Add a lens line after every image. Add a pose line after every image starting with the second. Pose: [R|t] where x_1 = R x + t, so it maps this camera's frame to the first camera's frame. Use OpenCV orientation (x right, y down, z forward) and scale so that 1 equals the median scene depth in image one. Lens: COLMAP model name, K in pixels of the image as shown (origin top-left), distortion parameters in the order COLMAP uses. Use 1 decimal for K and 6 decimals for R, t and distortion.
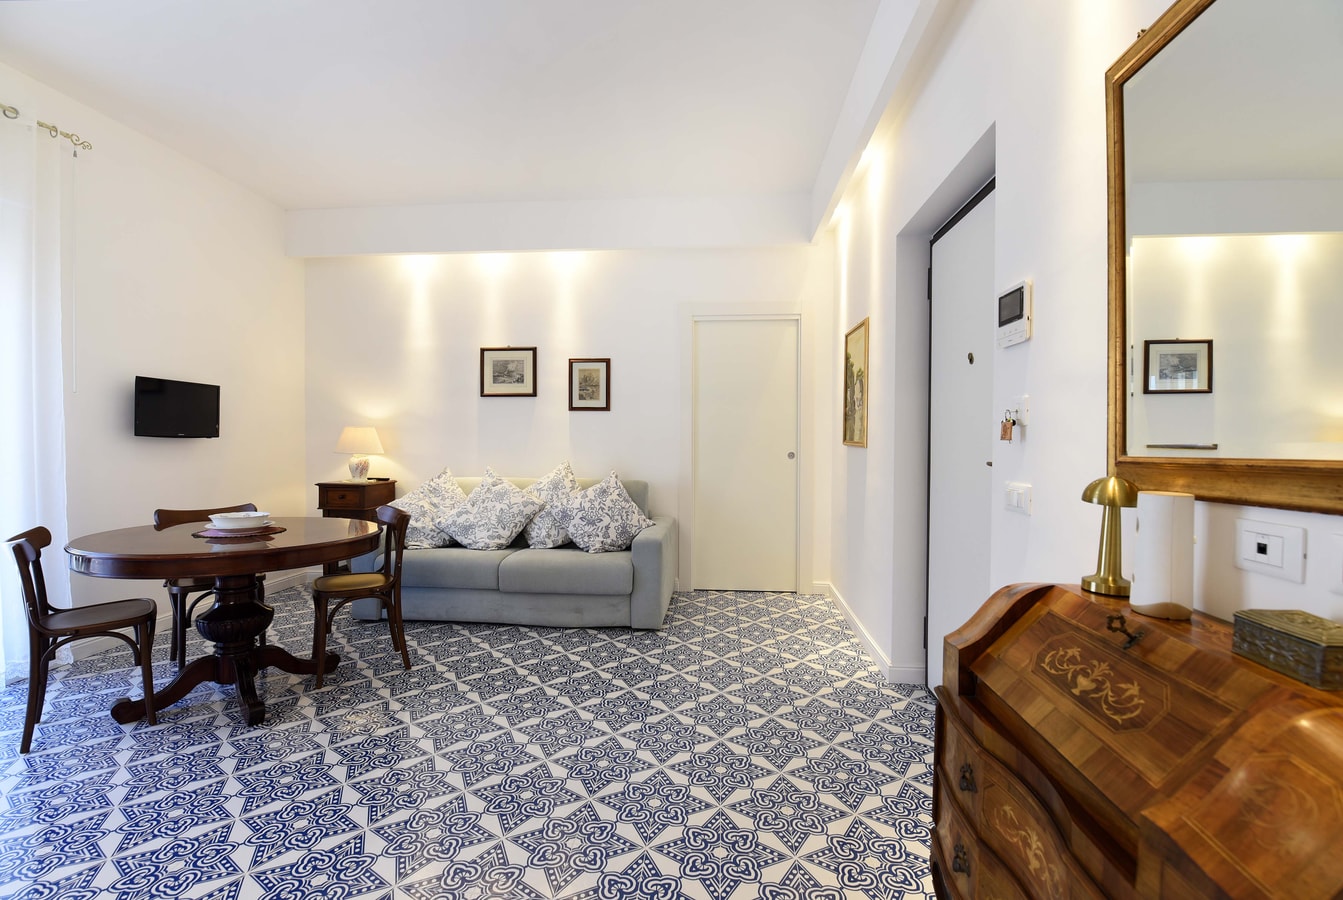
lens RADIAL K [[582.2, 0, 671.4], [0, 582.2, 452.0], [0, 0, 1]] dist [-0.013353, -0.003322]
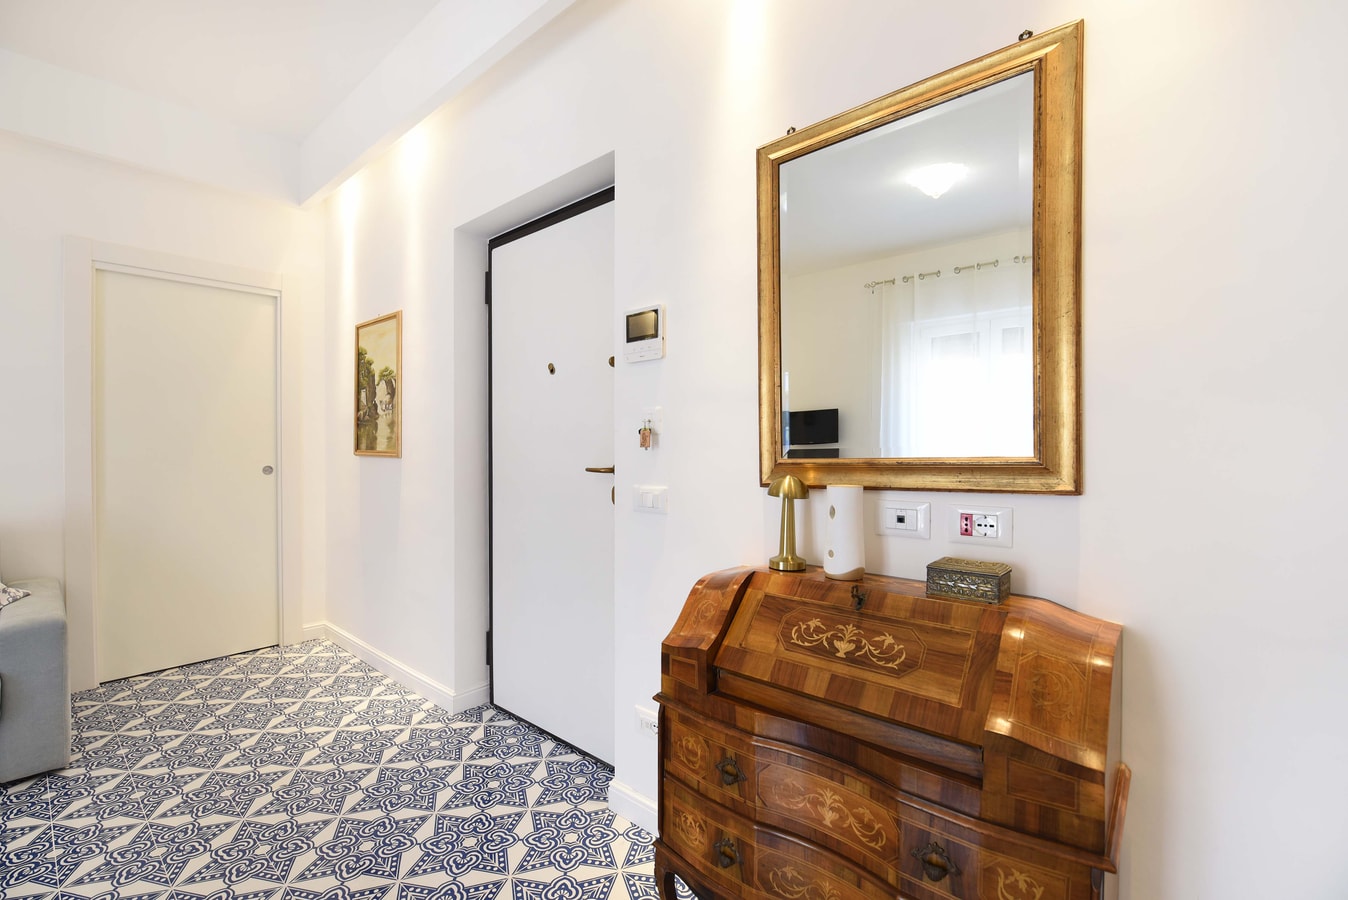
lens RADIAL K [[576.3, 0, 675.2], [0, 576.3, 449.3], [0, 0, 1]] dist [-0.004605, -0.008300]
pose [[0.590001, -0.009984, 0.807341, -0.109001], [0.026217, 0.999633, -0.006797, -0.003273], [-0.806977, 0.025176, 0.590047, 0.130427]]
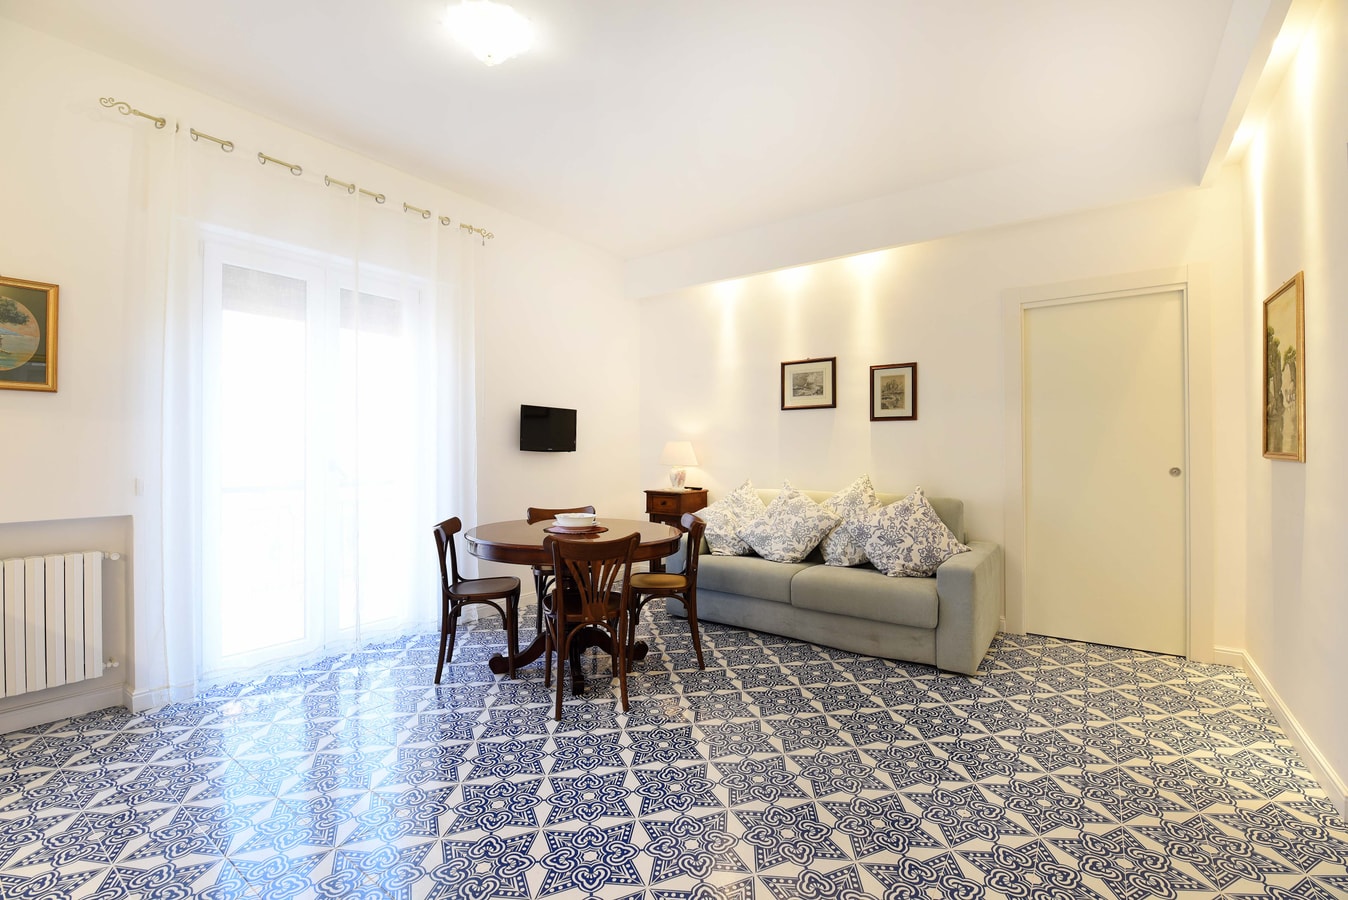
lens RADIAL K [[576.3, 0, 678.4], [0, 576.3, 448.1], [0, 0, 1]] dist [-0.004605, -0.008300]
pose [[0.860326, -0.007460, -0.509689, 0.037918], [-0.006807, 0.999636, -0.026122, -0.001413], [0.509699, 0.025943, 0.859962, 0.050414]]
